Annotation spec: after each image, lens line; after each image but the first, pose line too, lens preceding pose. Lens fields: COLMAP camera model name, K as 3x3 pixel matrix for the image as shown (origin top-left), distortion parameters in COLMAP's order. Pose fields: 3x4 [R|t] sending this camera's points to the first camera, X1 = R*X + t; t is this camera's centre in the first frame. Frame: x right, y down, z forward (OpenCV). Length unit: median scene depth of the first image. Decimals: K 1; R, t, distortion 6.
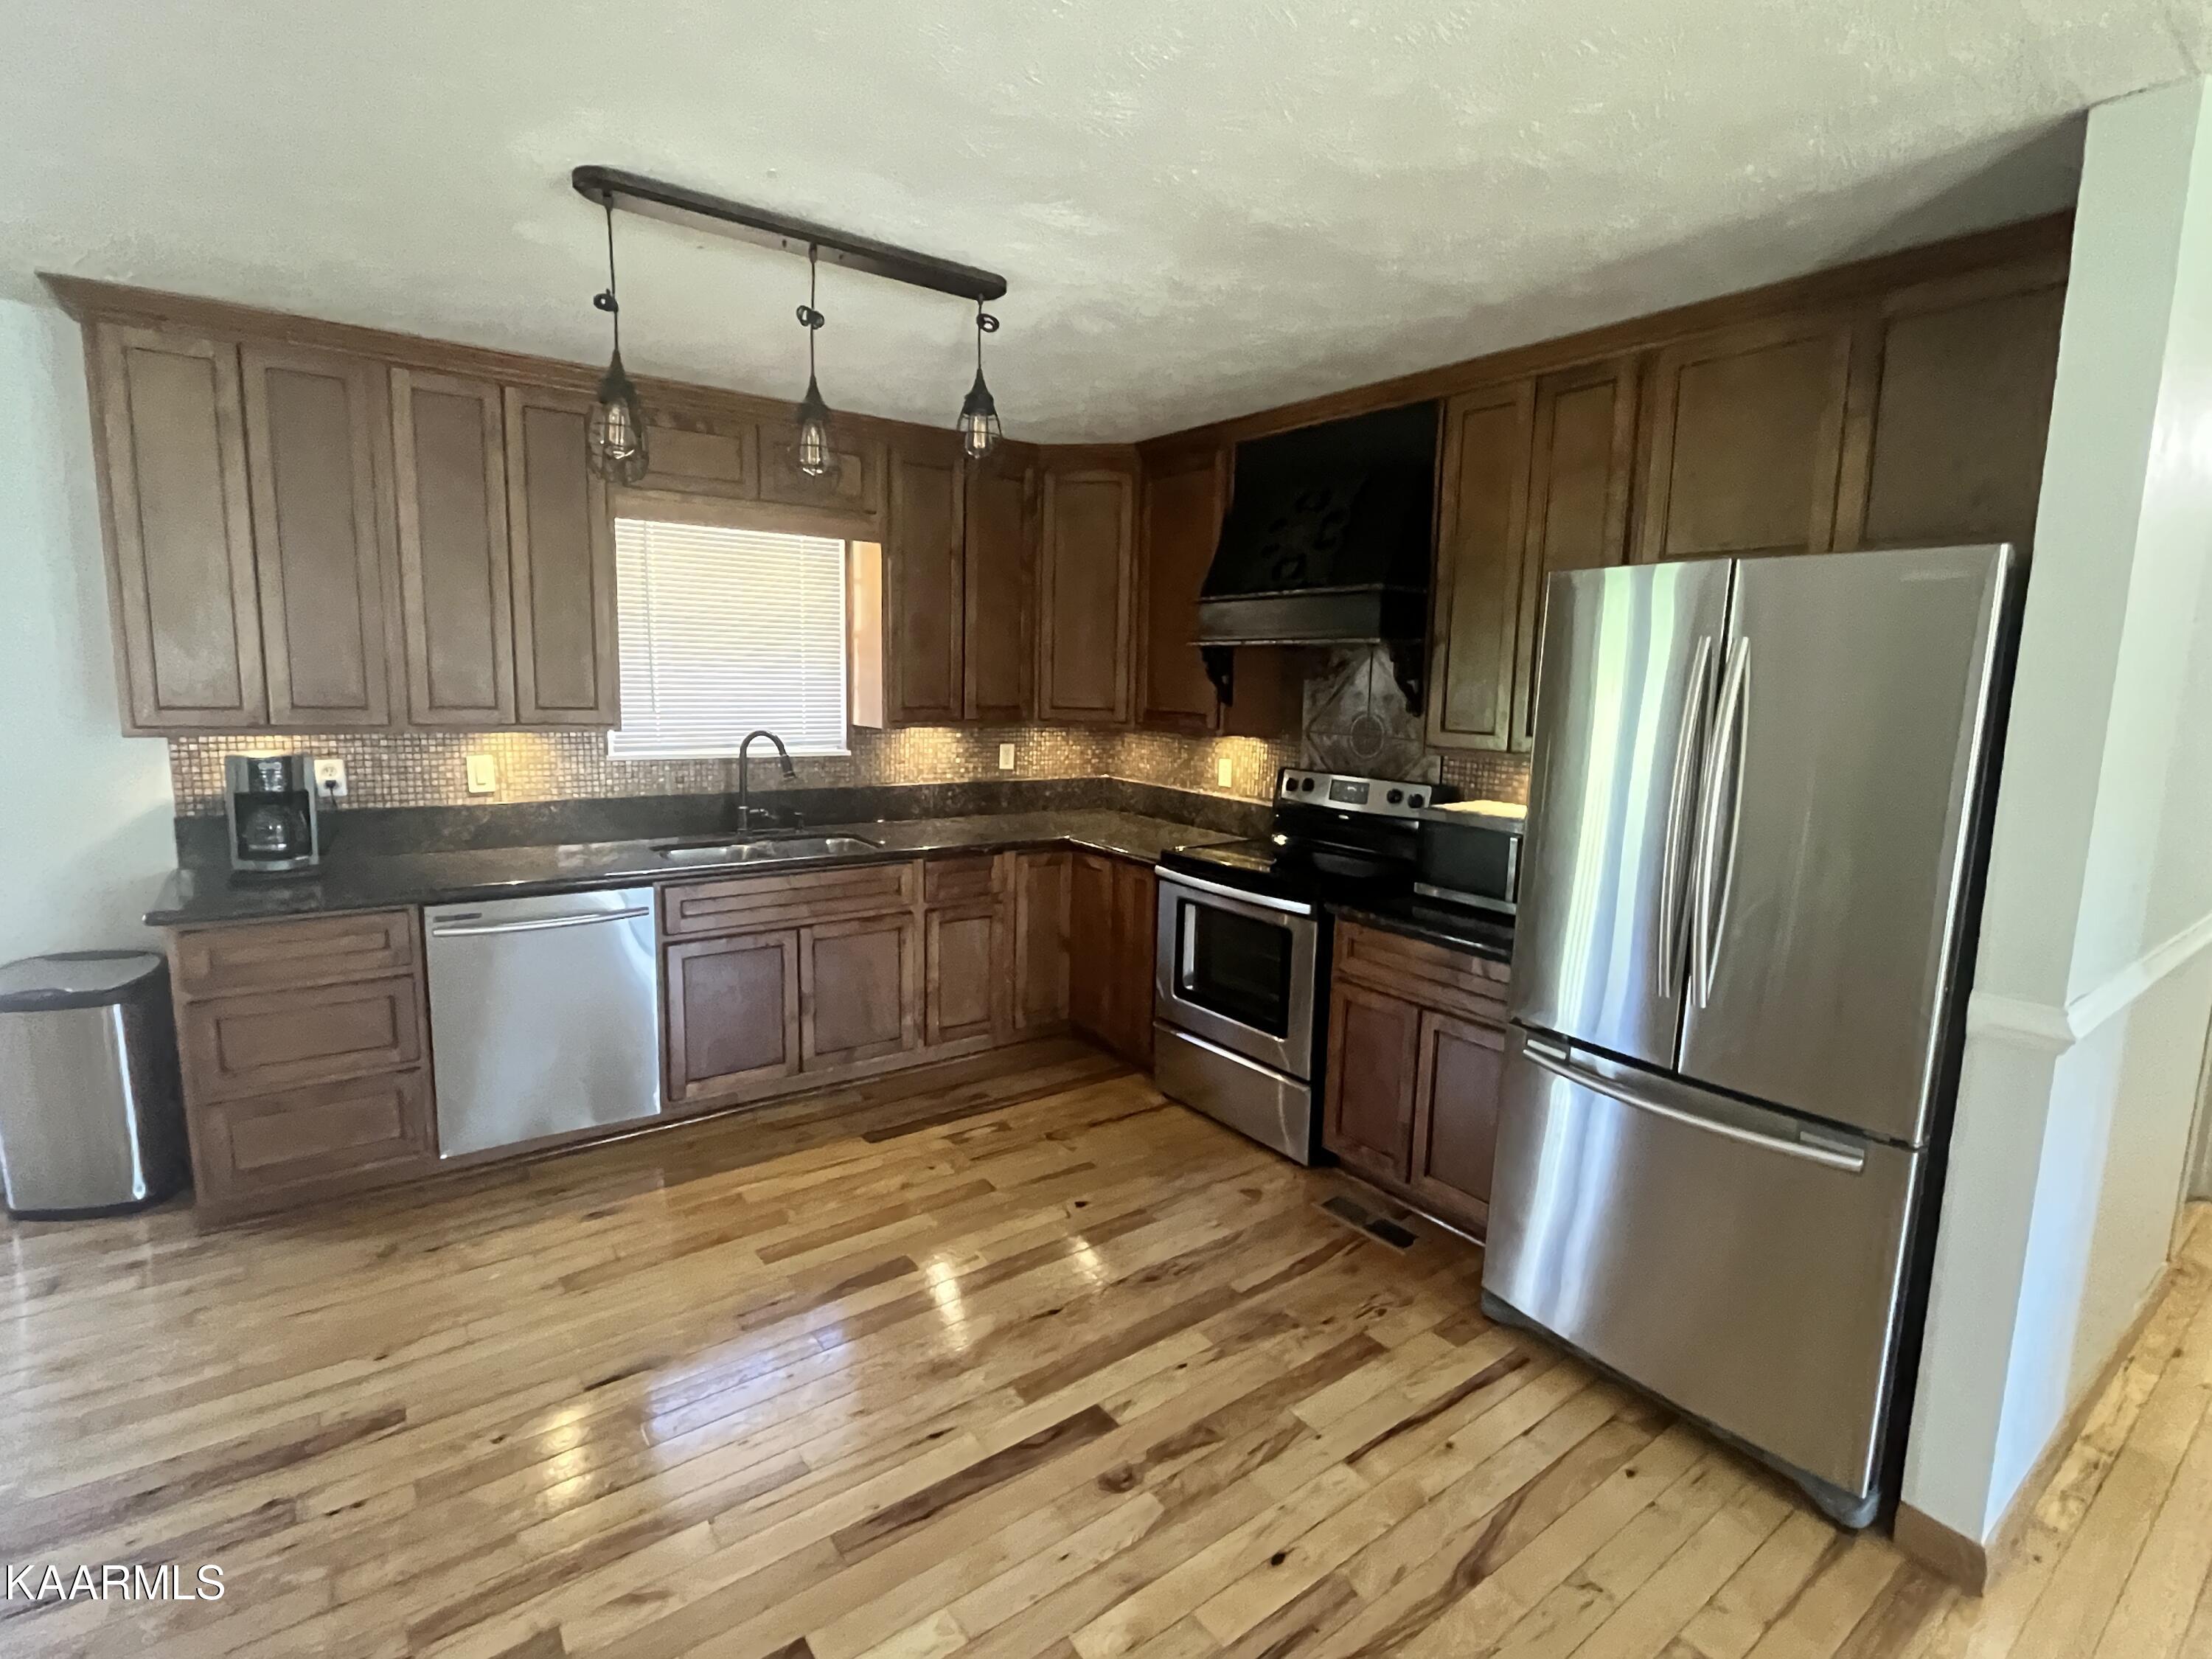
lens RADIAL K [[1053.3, 0, 1117.0], [0, 1053.3, 825.2], [0, 0, 1]] dist [-0.002591, -0.000754]
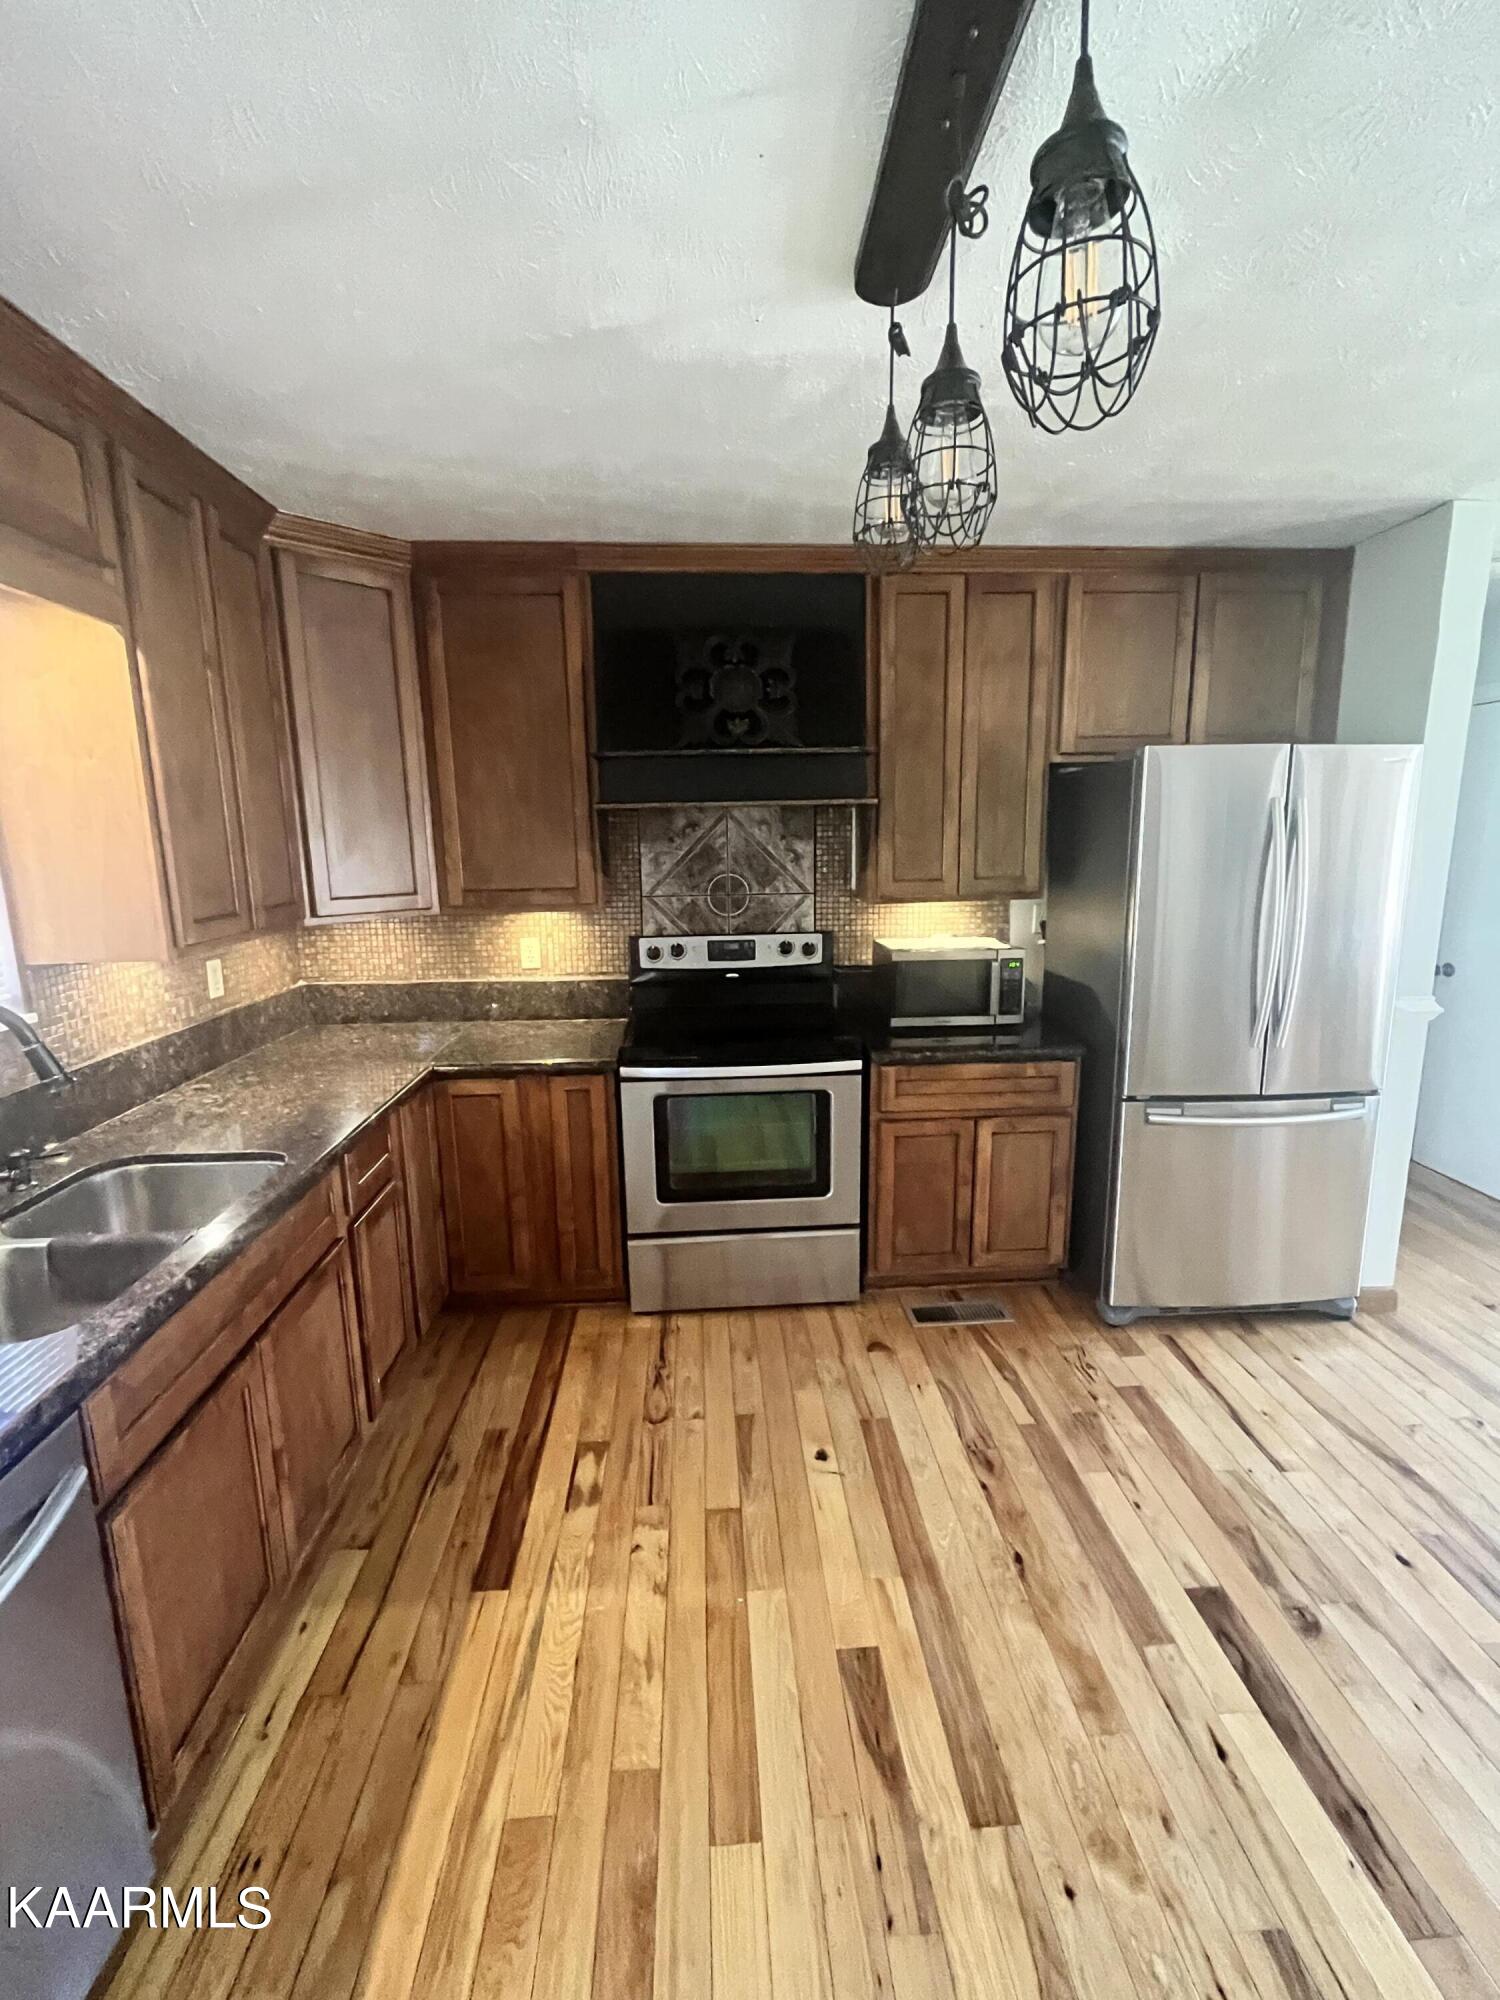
lens RADIAL K [[870.9, 0, 748.9], [0, 870.9, 1006.7], [0, 0, 1]] dist [-0.002693, -0.000485]
pose [[0.545509, -0.198385, 0.814287, -0.526132], [0.149140, 0.979052, 0.138614, -0.103533], [-0.824728, 0.045827, 0.563669, 0.565689]]
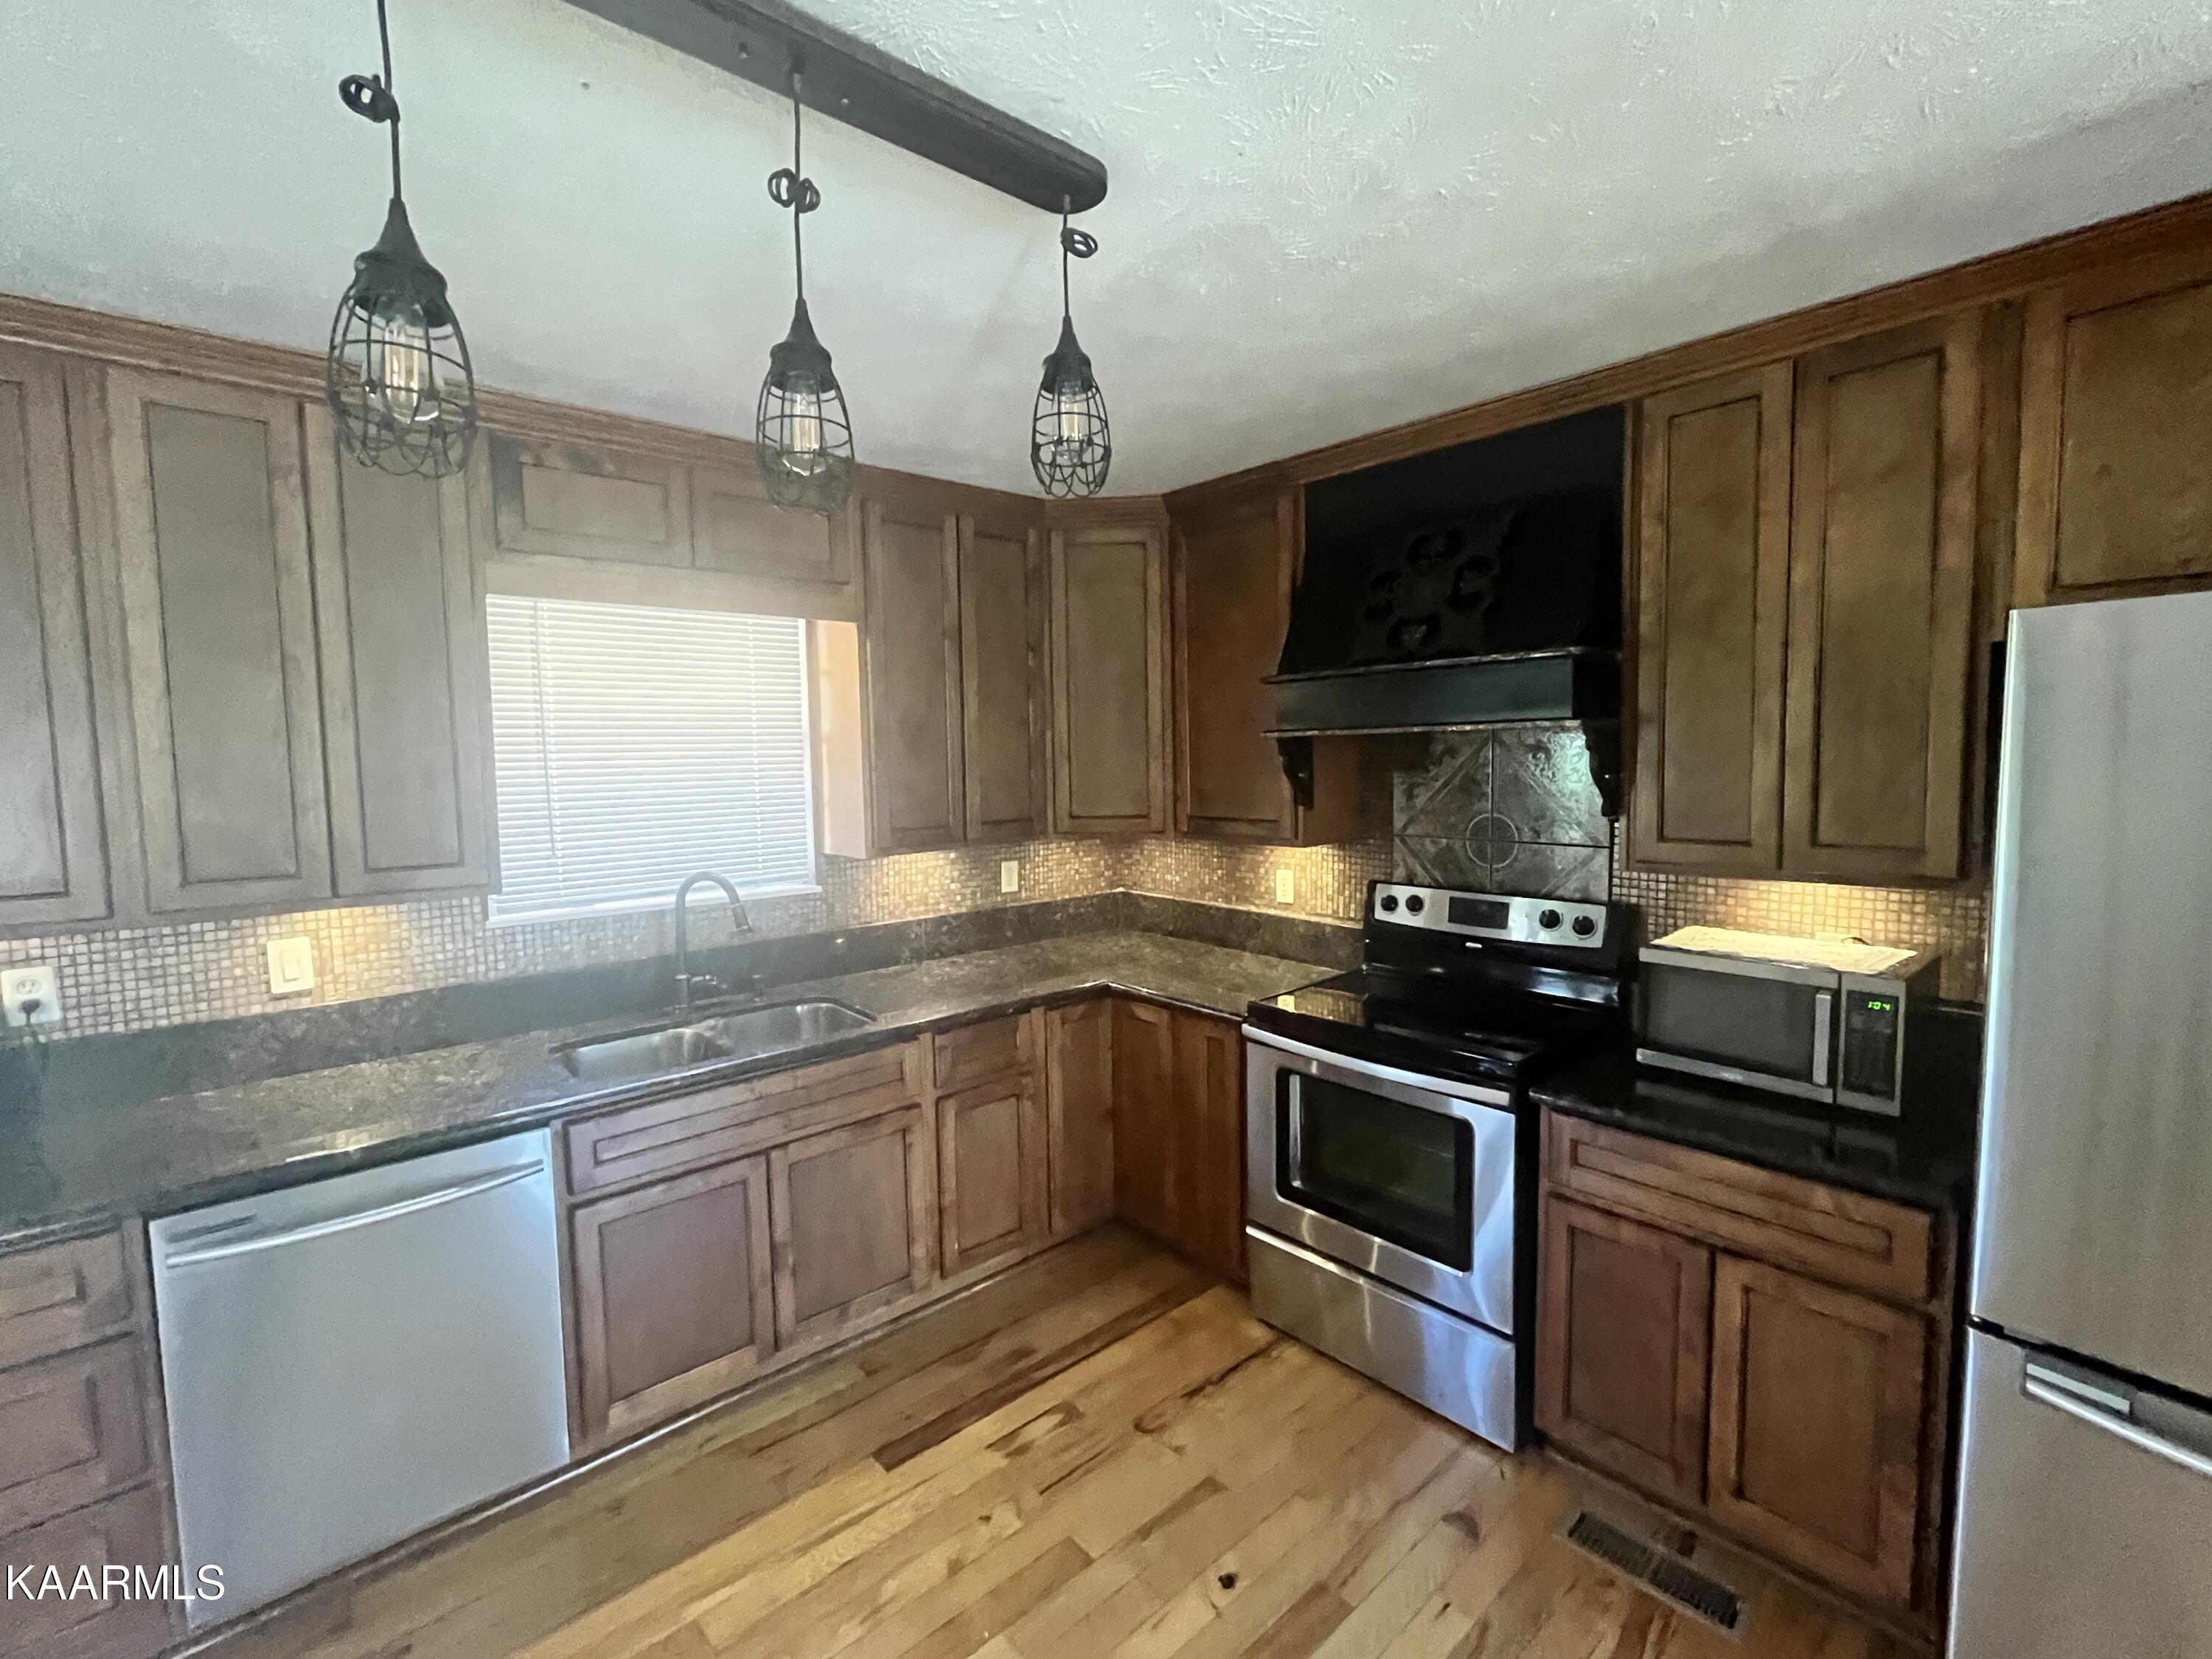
lens RADIAL K [[963.2, 0, 1114.8], [0, 963.2, 826.6], [0, 0, 1]] dist [-0.002693, -0.000485]
pose [[0.994897, -0.050039, 0.087610, -0.121830], [0.055690, 0.996440, -0.063292, -0.072643], [-0.084132, 0.067848, 0.994142, 0.335395]]
